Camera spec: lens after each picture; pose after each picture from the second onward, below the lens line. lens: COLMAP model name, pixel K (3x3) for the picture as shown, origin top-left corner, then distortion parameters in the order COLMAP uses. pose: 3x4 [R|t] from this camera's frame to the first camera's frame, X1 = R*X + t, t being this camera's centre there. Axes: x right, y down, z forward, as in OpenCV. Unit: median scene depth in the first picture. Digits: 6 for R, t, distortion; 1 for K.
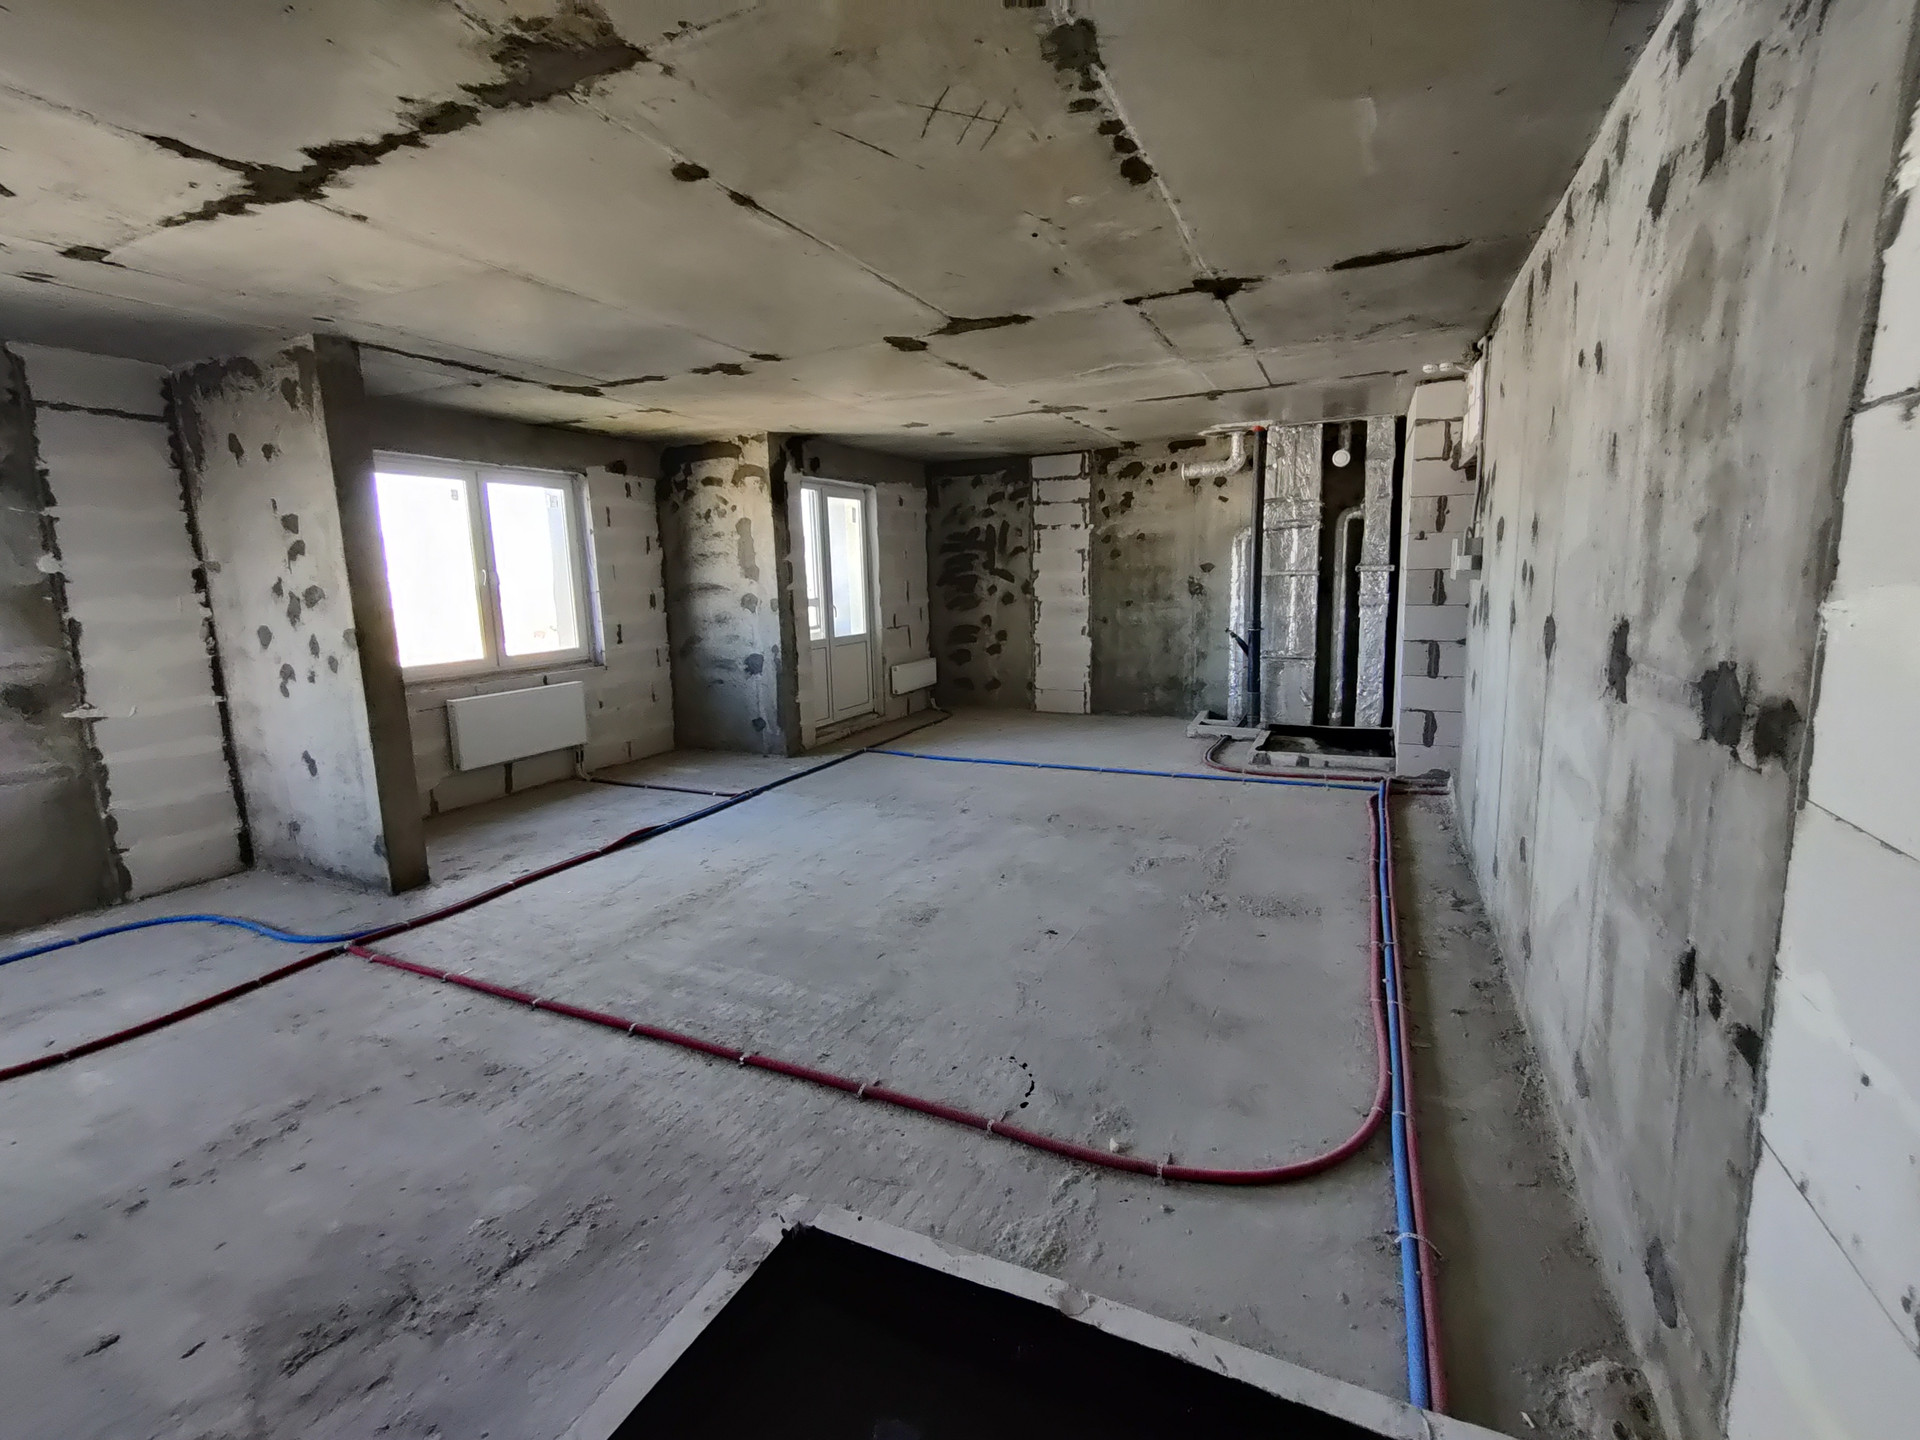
lens RADIAL K [[840.5, 0, 962.3], [0, 840.5, 705.3], [0, 0, 1]] dist [0.002110, 0.001622]
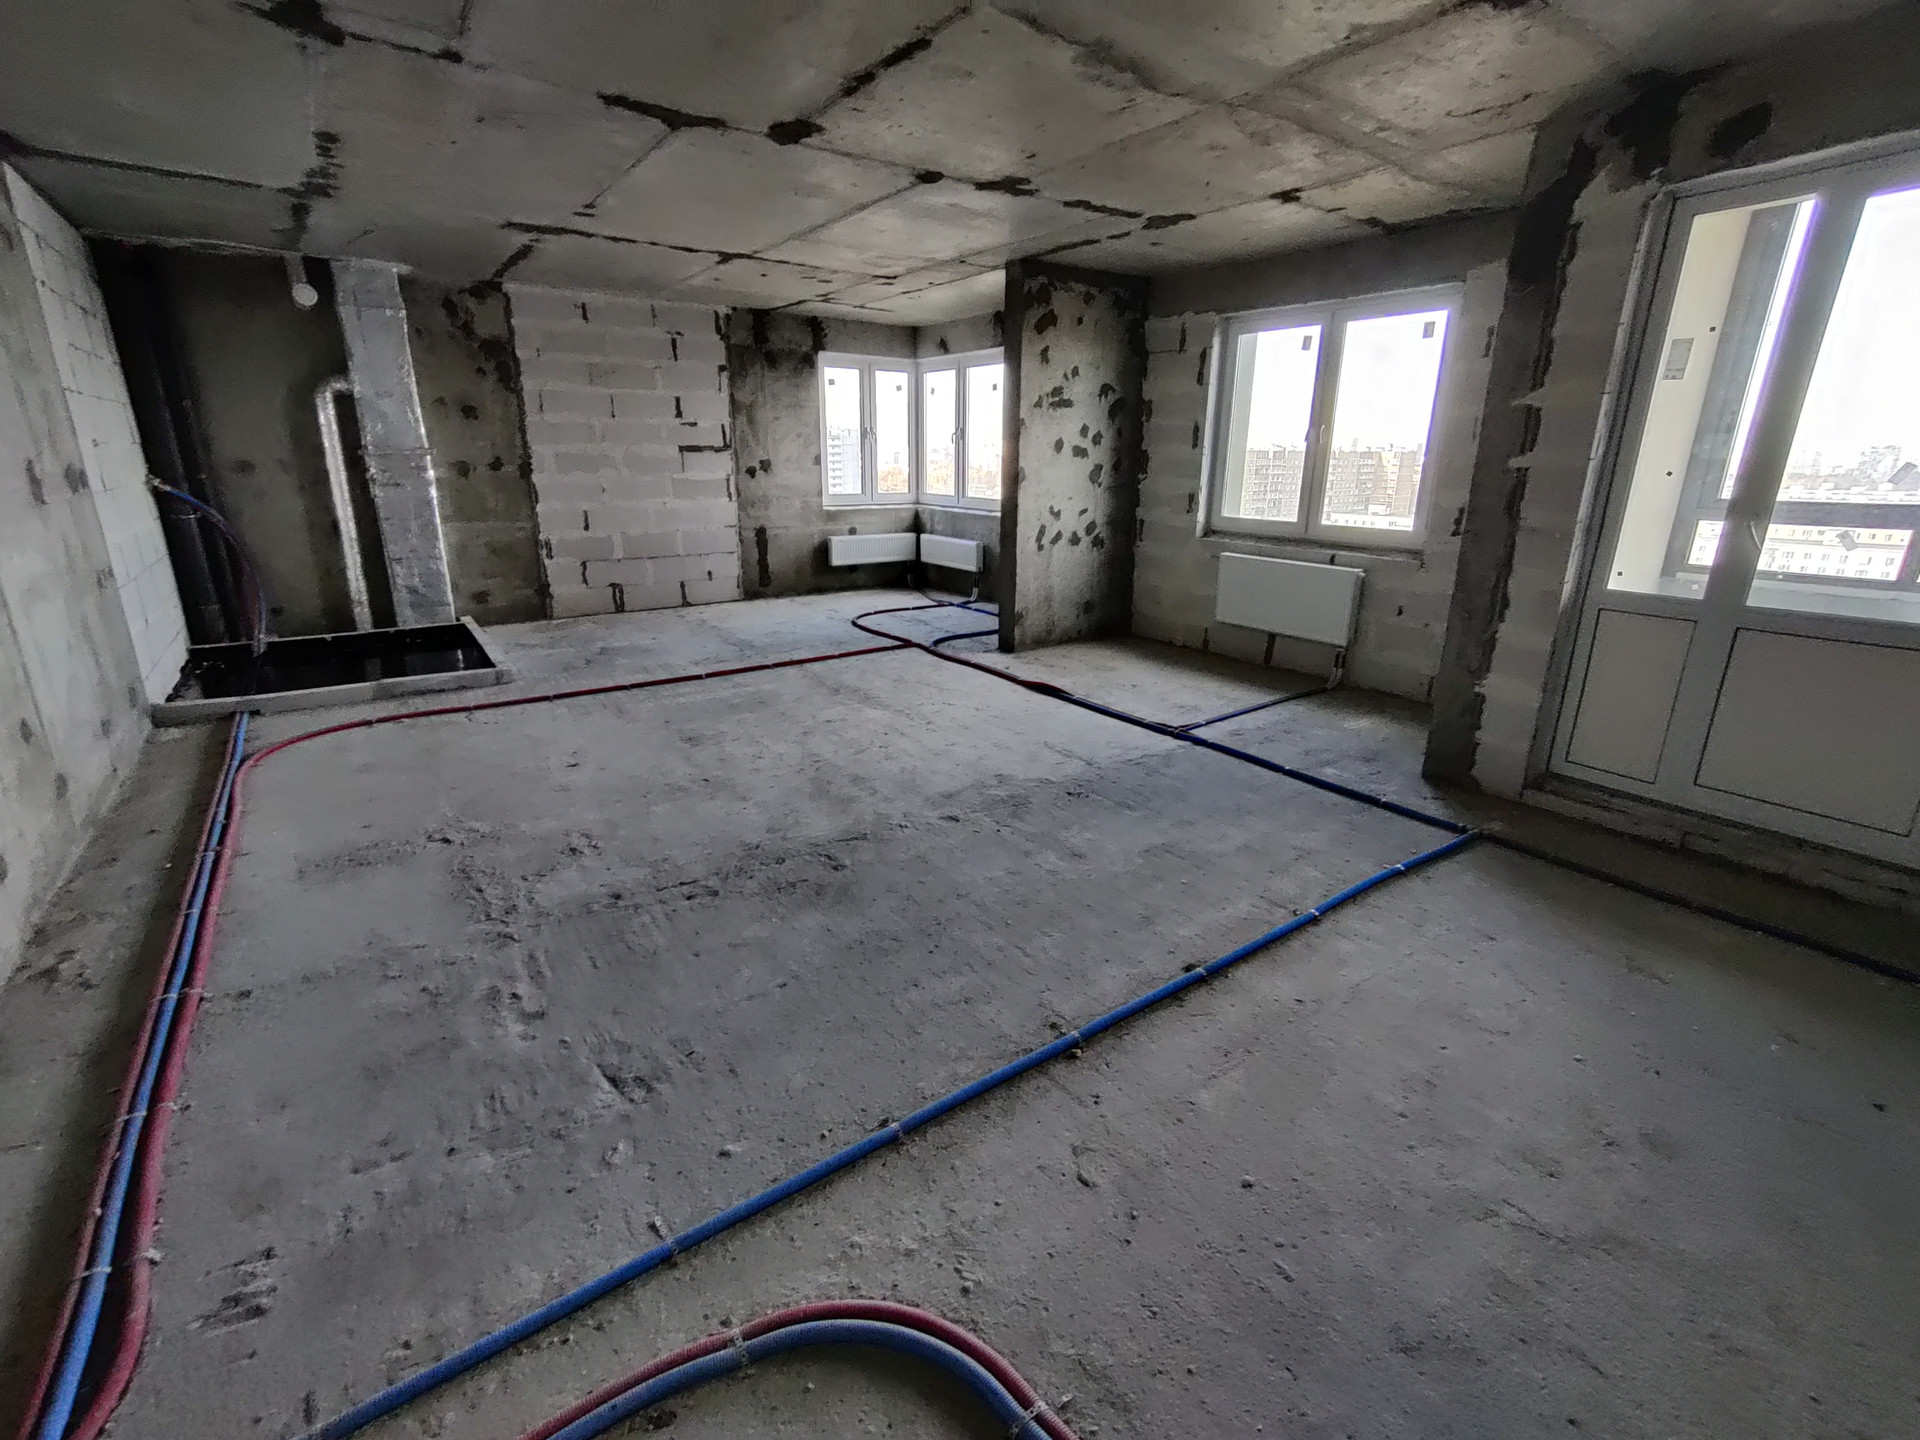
lens RADIAL K [[845.1, 0, 969.4], [0, 845.1, 701.8], [0, 0, 1]] dist [0.001728, 0.001548]
pose [[-0.477606, 0.274079, -0.834729, 0.662981], [-0.135094, 0.915887, 0.378023, -0.261642], [0.868126, 0.293313, -0.400406, 1.617937]]
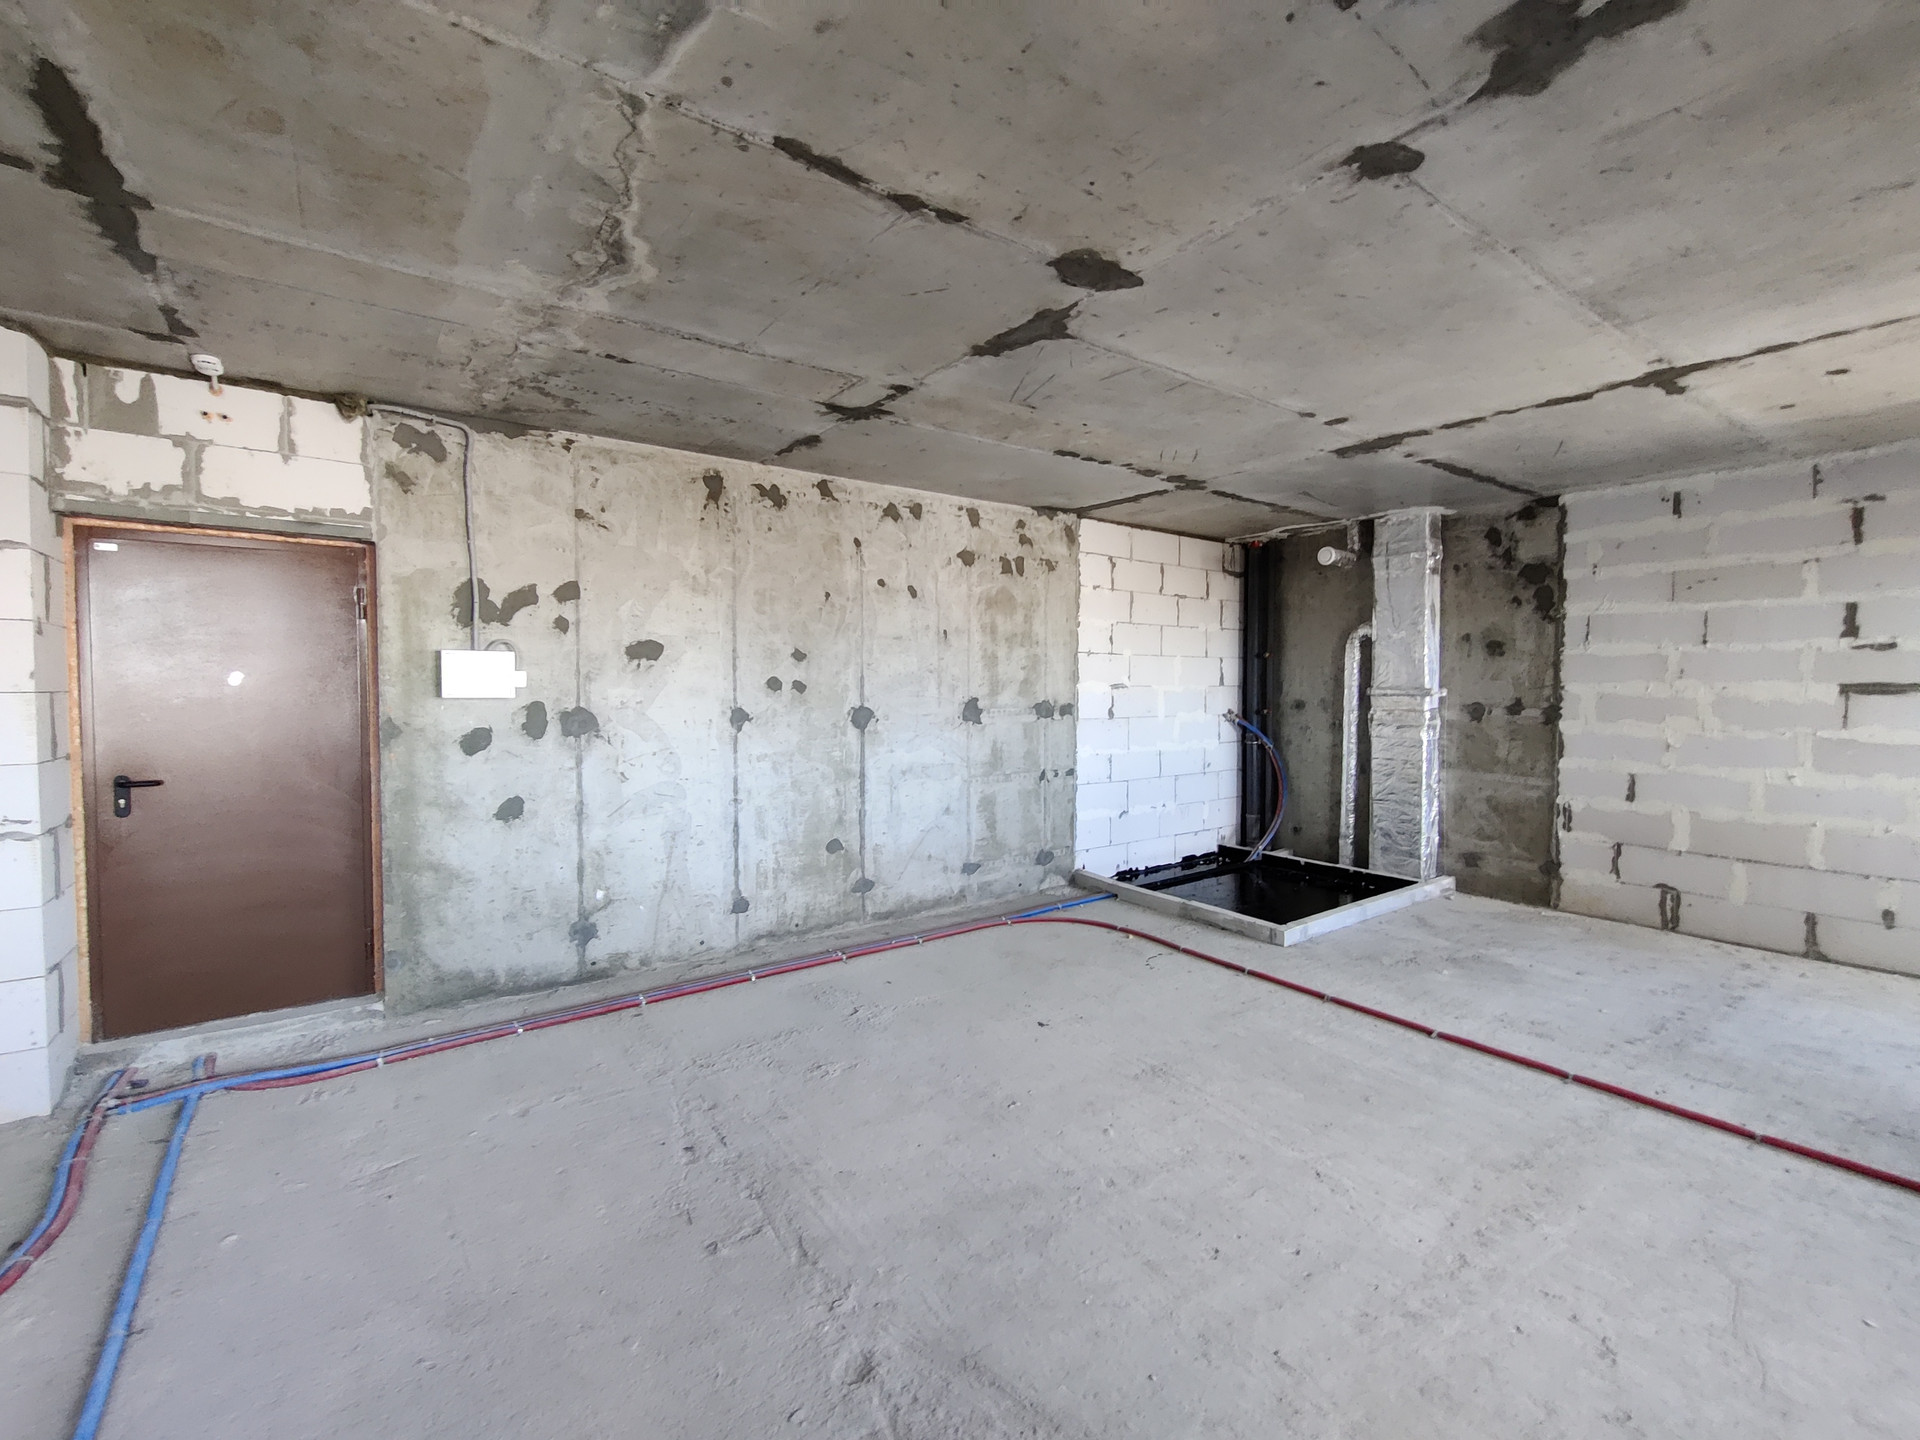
lens RADIAL K [[840.5, 0, 969.6], [0, 840.5, 706.9], [0, 0, 1]] dist [0.002110, 0.001622]
pose [[-0.883111, 0.013608, 0.468967, -0.255574], [0.098893, 0.982520, 0.157716, -0.237048], [-0.458624, 0.185658, -0.869020, 1.589964]]
